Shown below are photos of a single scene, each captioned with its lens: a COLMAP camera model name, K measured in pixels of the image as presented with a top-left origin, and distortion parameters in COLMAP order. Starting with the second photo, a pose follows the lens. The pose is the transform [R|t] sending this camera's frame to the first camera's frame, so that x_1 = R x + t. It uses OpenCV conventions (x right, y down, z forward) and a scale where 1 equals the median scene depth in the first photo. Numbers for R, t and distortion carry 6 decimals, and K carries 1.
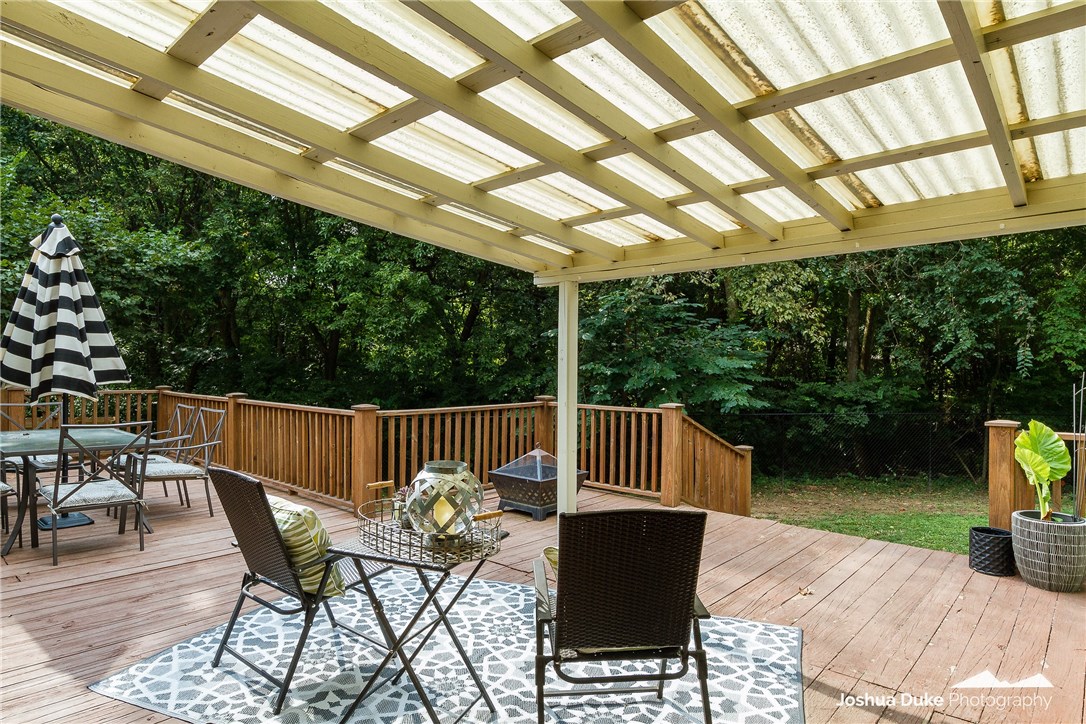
lens RADIAL K [[623.3, 0, 543.0], [0, 623.3, 362.0], [0, 0, 1]] dist [-0.002422, -0.000486]
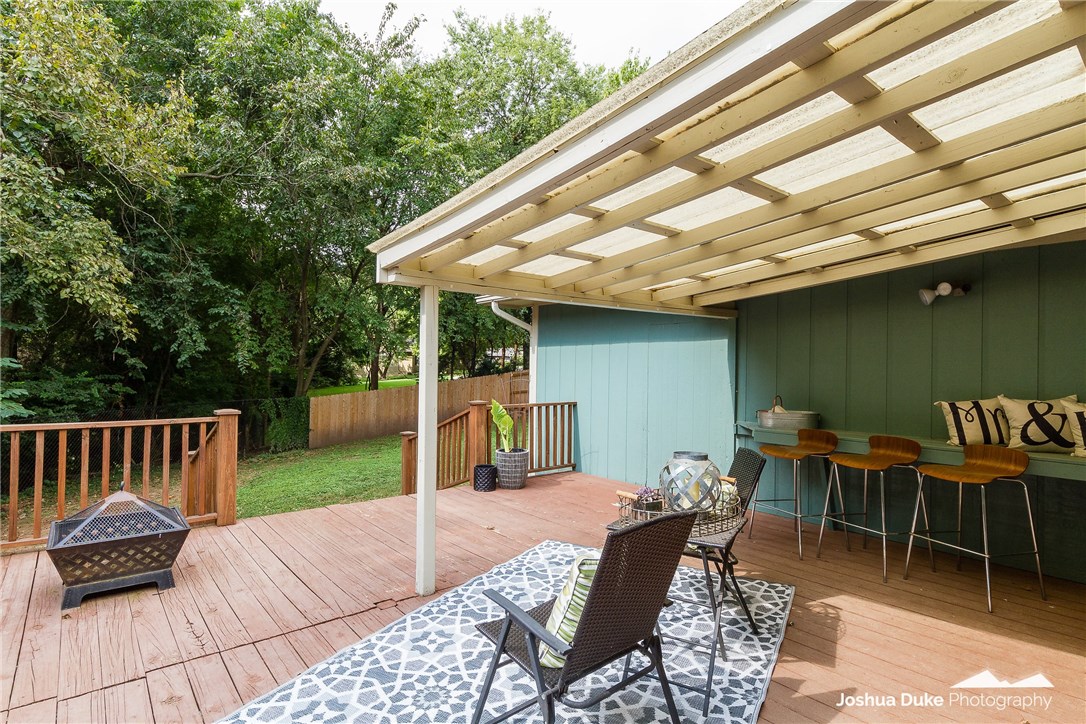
lens RADIAL K [[543.9, 0, 543.0], [0, 543.9, 362.0], [0, 0, 1]] dist [-0.001357, -0.000097]
pose [[0.142358, 0.006761, 0.989792, -0.636078], [-0.013622, 0.999895, -0.004871, -0.004980], [-0.989721, -0.012790, 0.142435, 0.564187]]
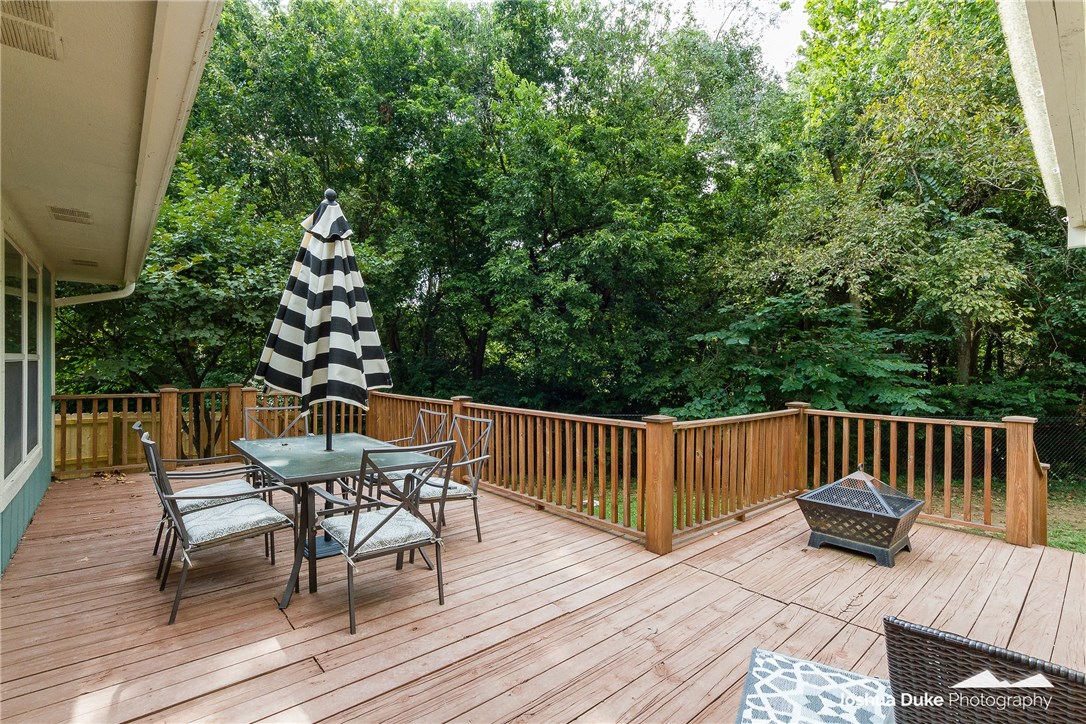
lens RADIAL K [[501.4, 0, 543.0], [0, 501.4, 362.0], [0, 0, 1]] dist [-0.000548, -0.000167]
pose [[0.992309, 0.000596, -0.123785, -0.402845], [-0.001149, 0.999990, -0.004401, -0.000422], [0.123781, 0.004509, 0.992299, 0.354107]]
